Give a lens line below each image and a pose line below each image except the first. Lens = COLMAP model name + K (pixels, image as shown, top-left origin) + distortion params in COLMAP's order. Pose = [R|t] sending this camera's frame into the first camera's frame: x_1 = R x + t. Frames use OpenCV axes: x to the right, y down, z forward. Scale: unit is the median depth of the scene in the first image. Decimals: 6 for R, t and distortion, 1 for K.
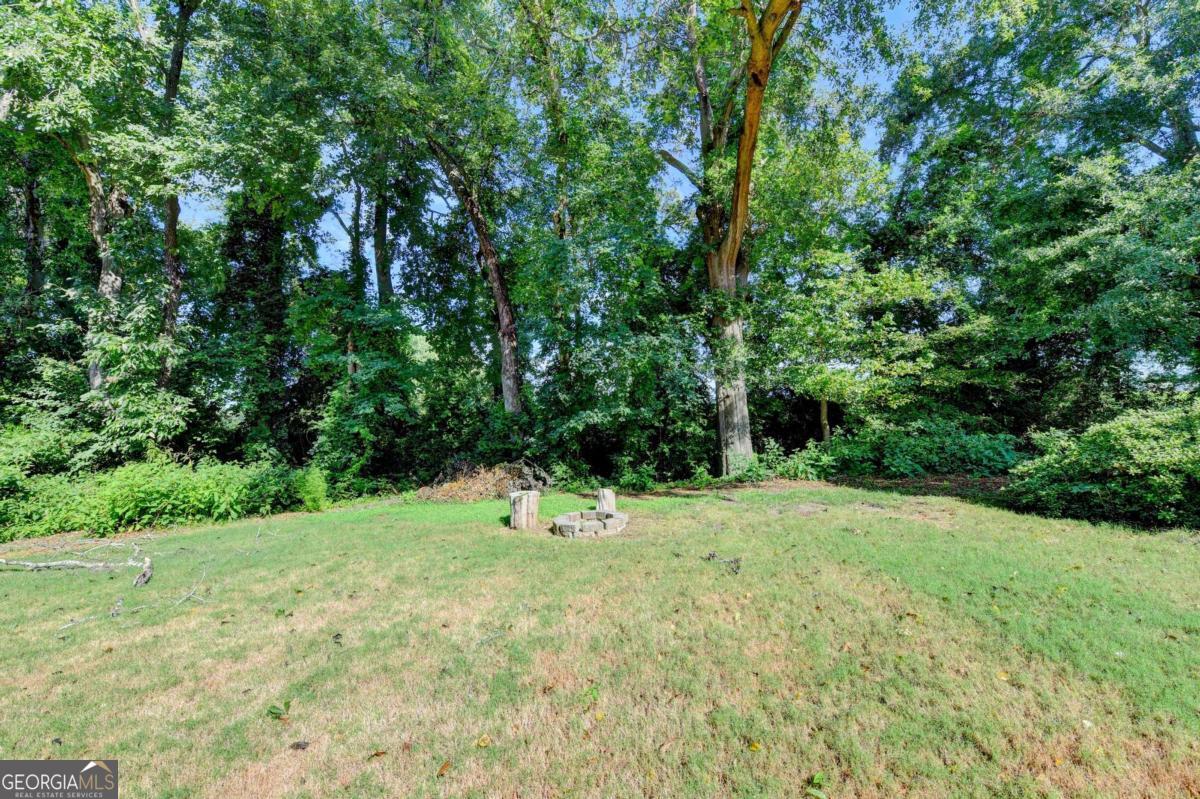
lens RADIAL K [[486.2, 0, 597.3], [0, 486.2, 398.1], [0, 0, 1]] dist [-0.003390, -0.001239]
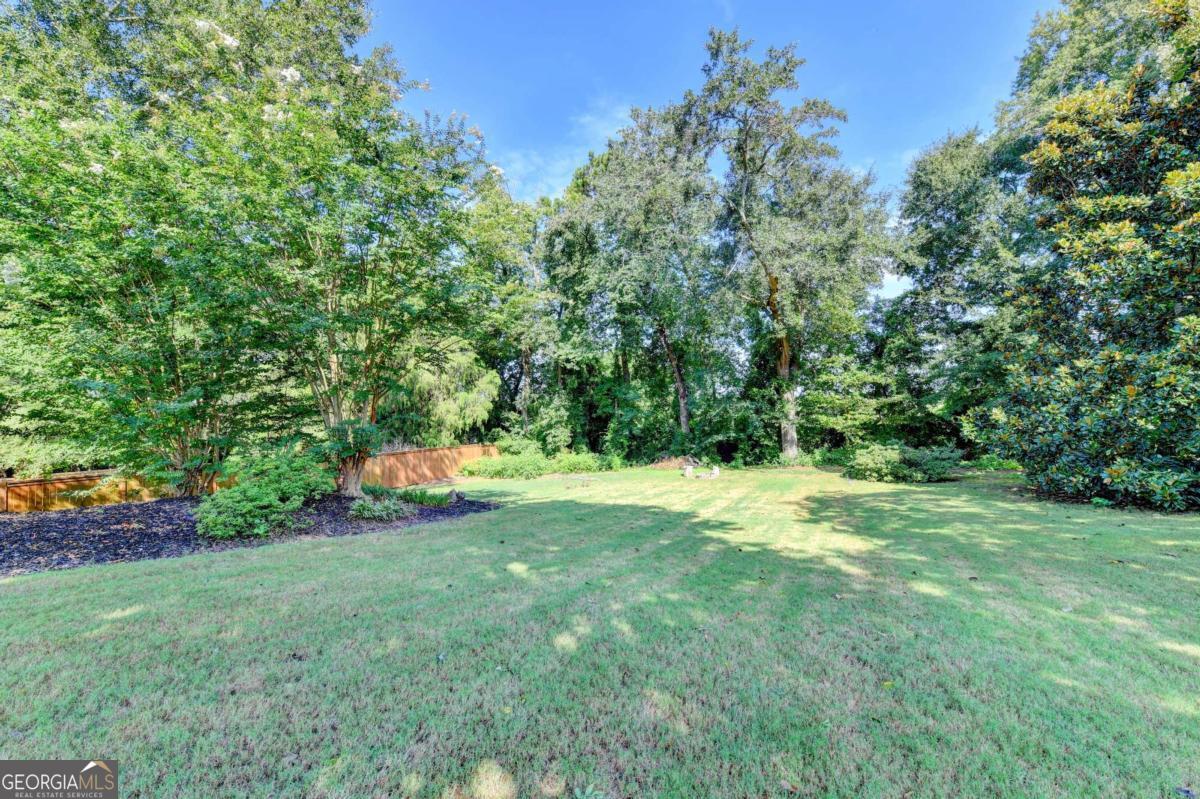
lens RADIAL K [[486.2, 0, 596.9], [0, 486.2, 400.6], [0, 0, 1]] dist [-0.003390, -0.001239]
pose [[0.934114, -0.012877, -0.356743, 0.264523], [0.023718, 0.999380, 0.026033, -0.202153], [0.356186, -0.032779, 0.933840, -1.325730]]
